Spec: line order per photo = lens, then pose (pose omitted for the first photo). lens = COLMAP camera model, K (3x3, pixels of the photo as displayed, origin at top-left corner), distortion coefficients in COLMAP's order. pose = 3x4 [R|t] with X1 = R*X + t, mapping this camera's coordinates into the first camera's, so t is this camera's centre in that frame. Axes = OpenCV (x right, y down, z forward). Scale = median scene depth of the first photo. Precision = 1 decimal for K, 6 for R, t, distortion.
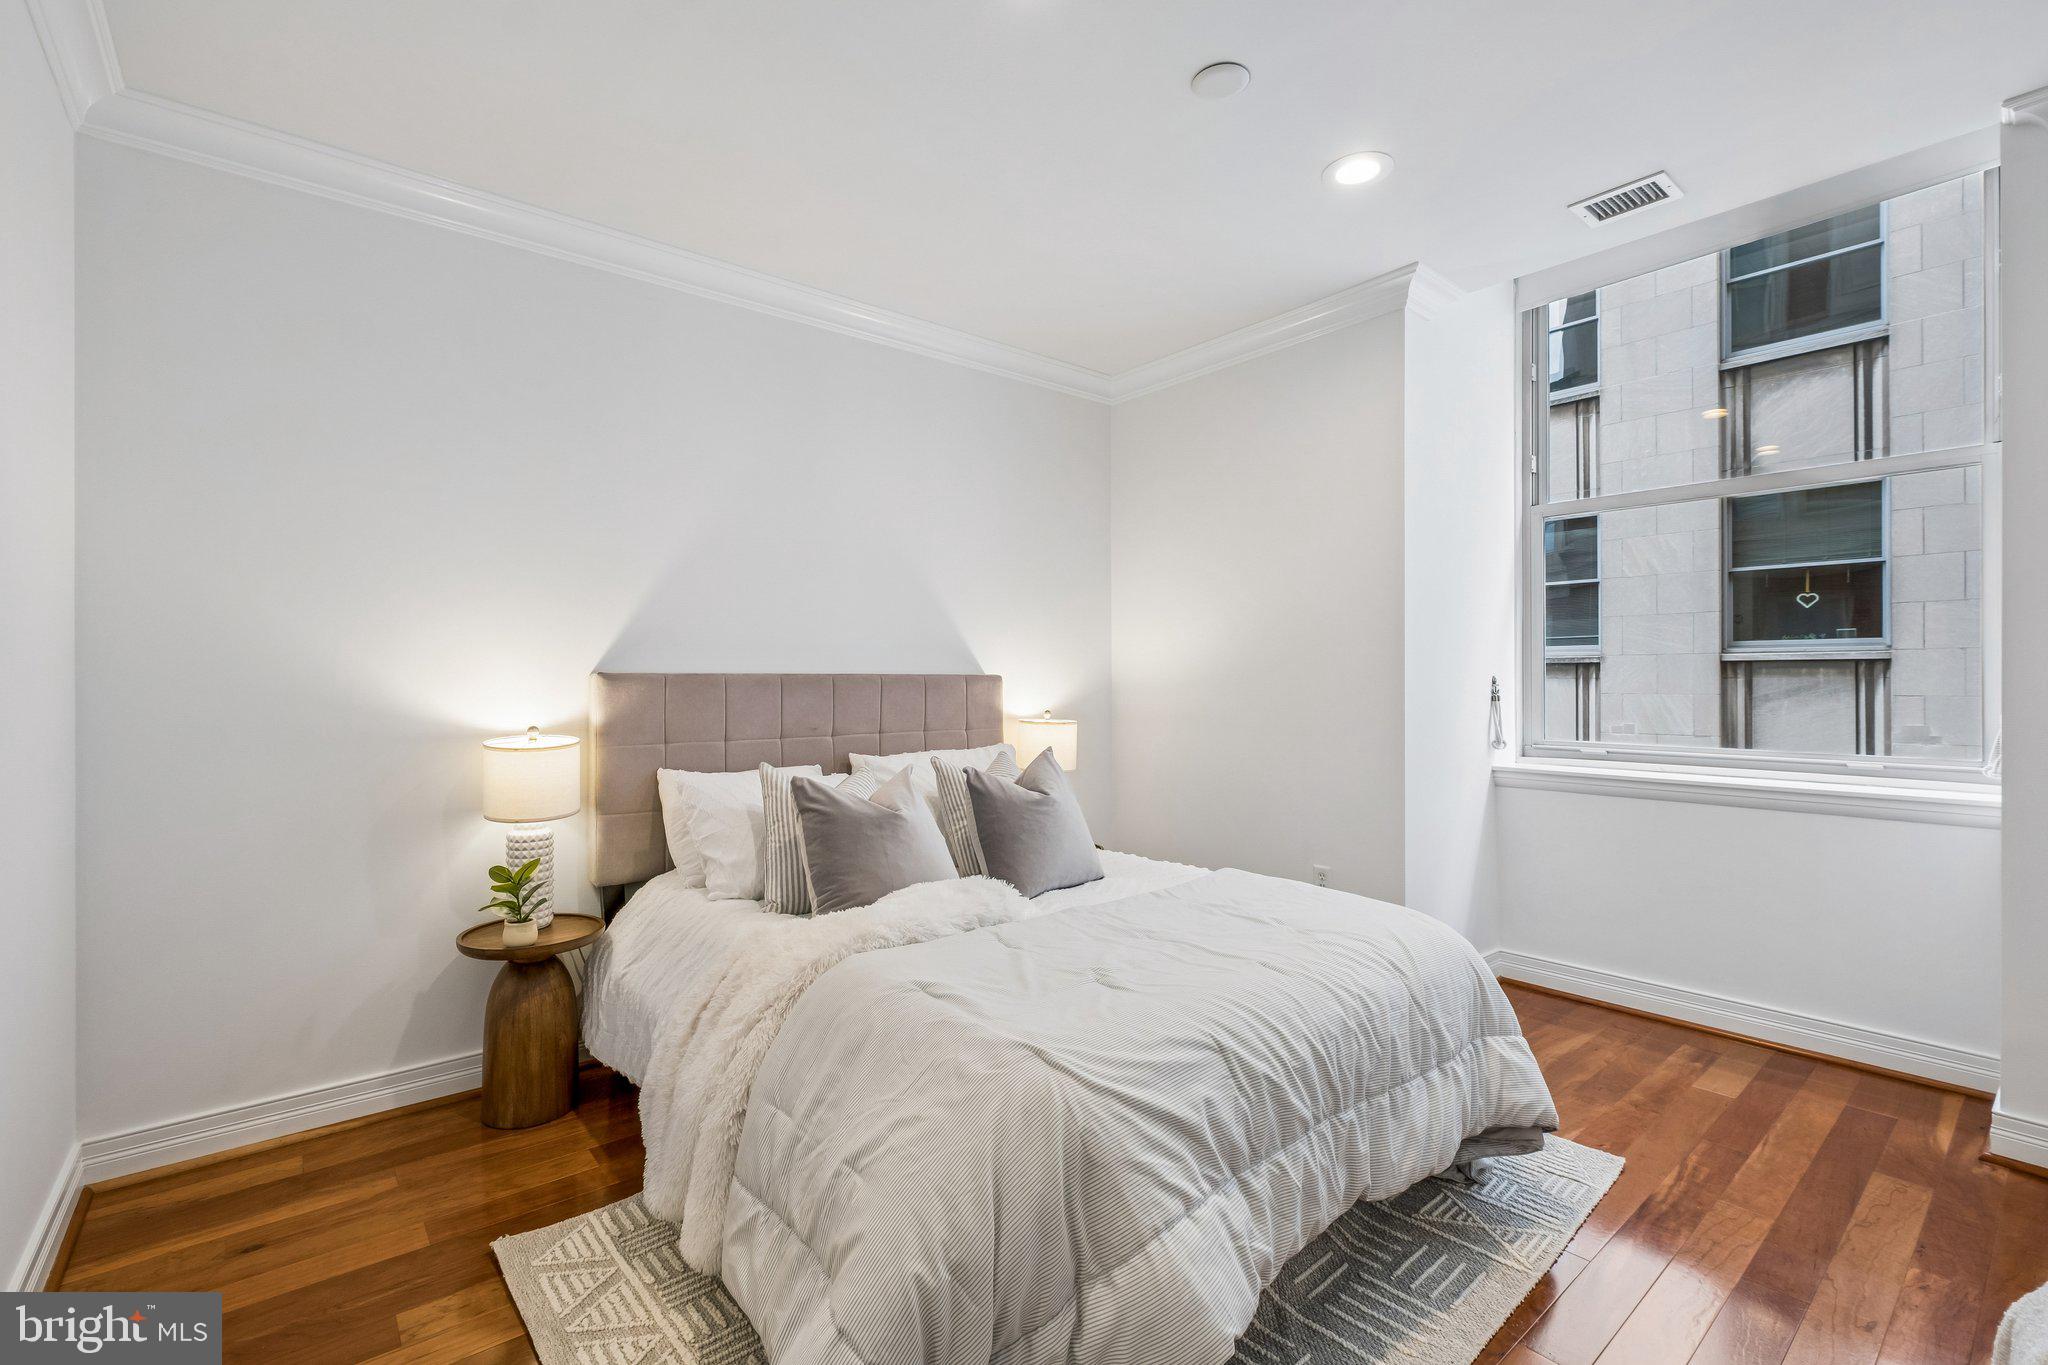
lens RADIAL K [[897.6, 0, 991.3], [0, 897.6, 683.9], [0, 0, 1]] dist [-0.005756, 0.000456]
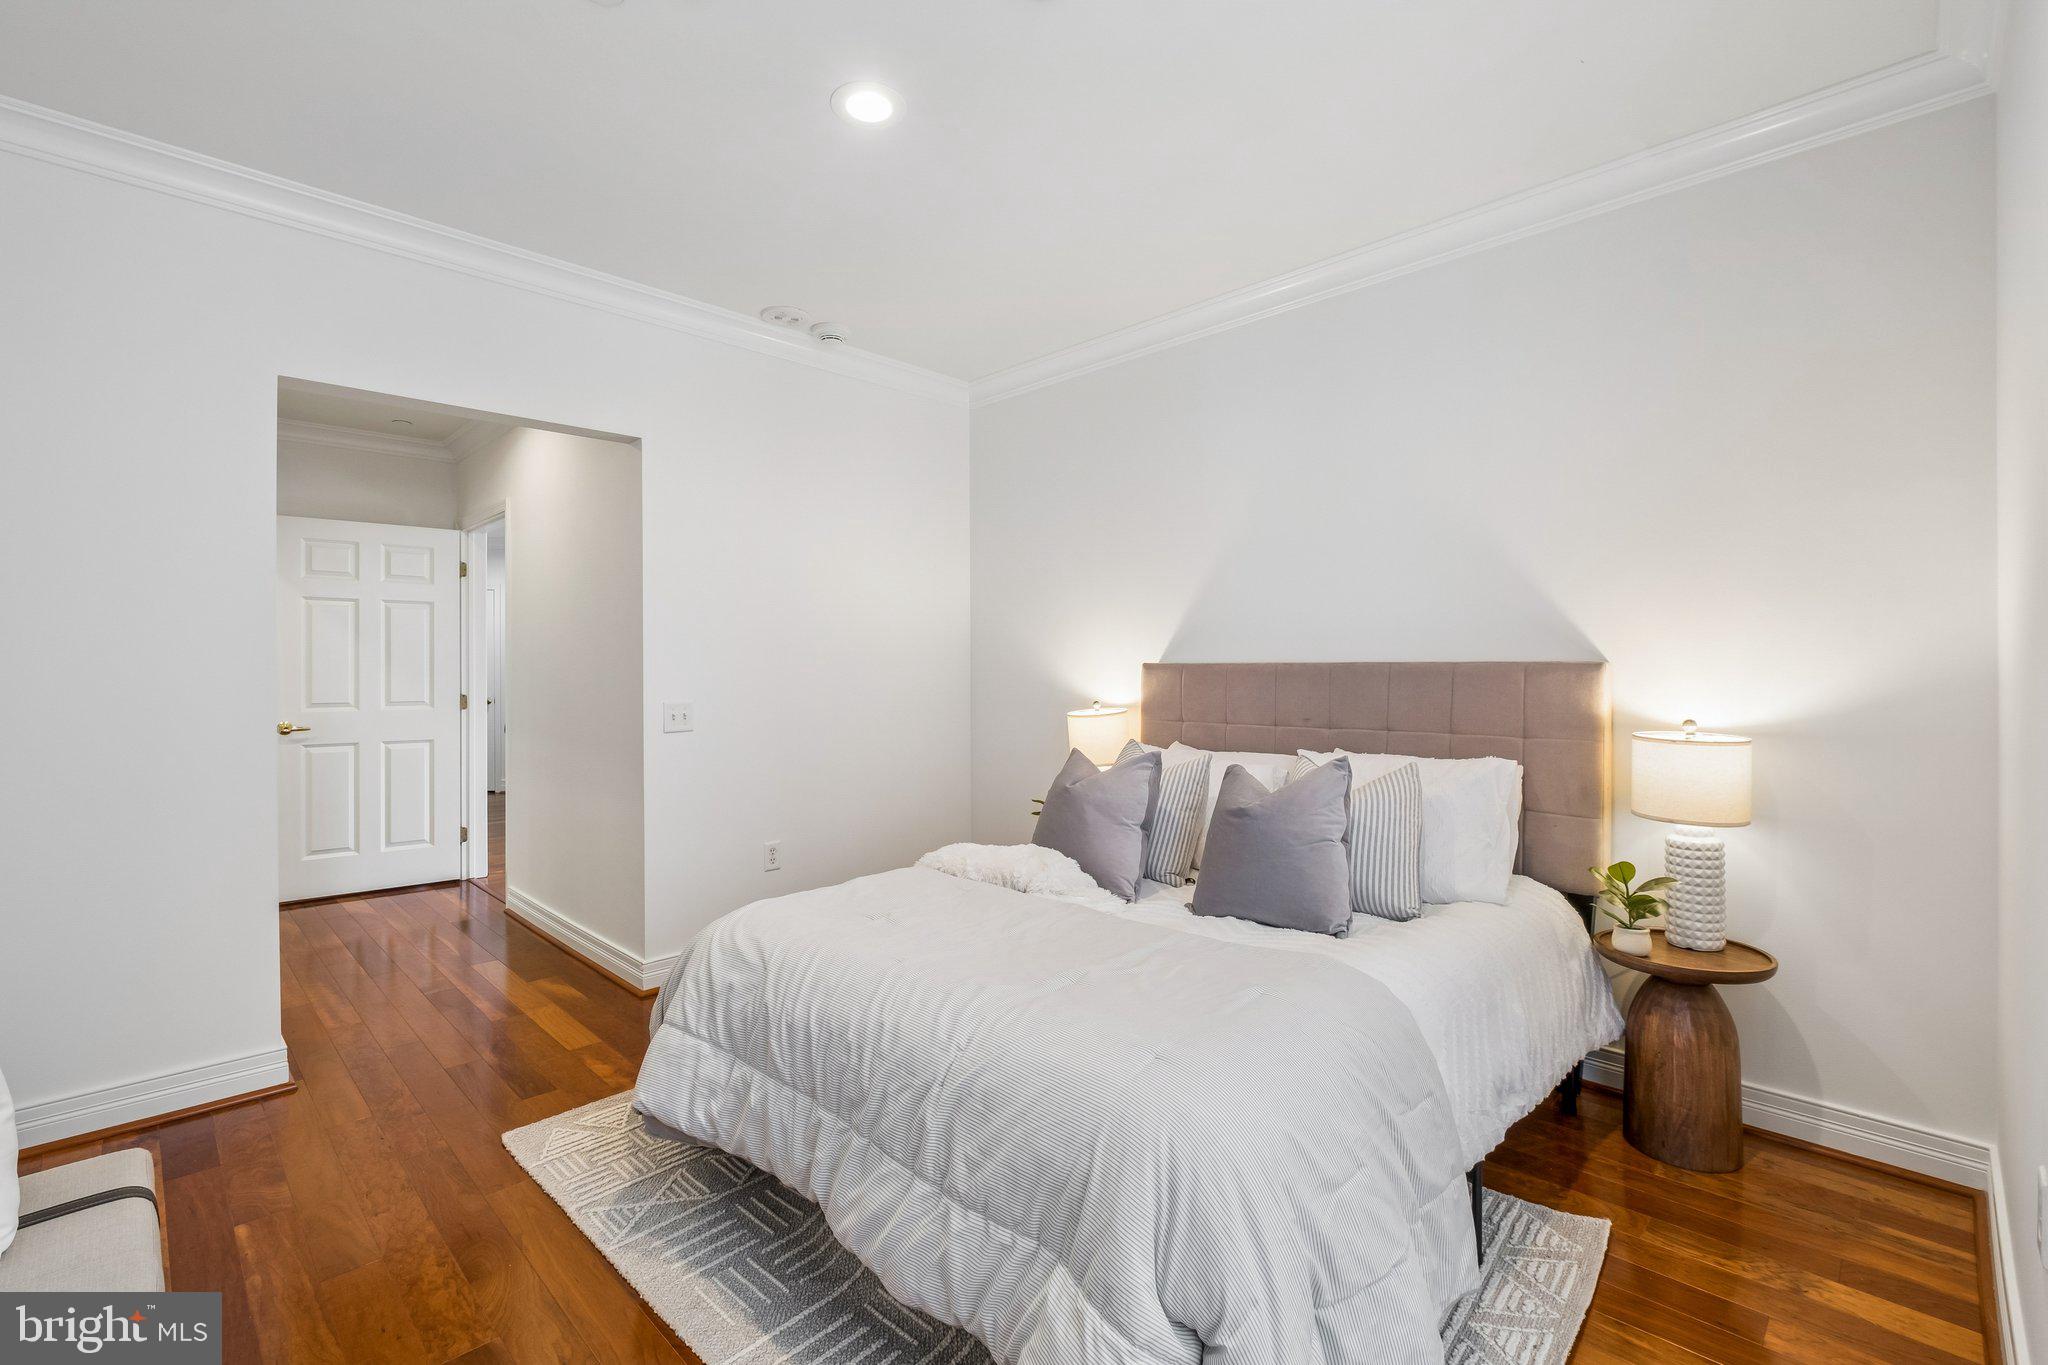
lens RADIAL K [[897.6, 0, 1023.5], [0, 897.6, 663.1], [0, 0, 1]] dist [-0.005756, 0.000456]
pose [[0.124282, -0.002095, -0.992245, 0.779740], [-0.006472, 0.999975, -0.002922, -0.007252], [0.992226, 0.006785, 0.124265, 0.607311]]
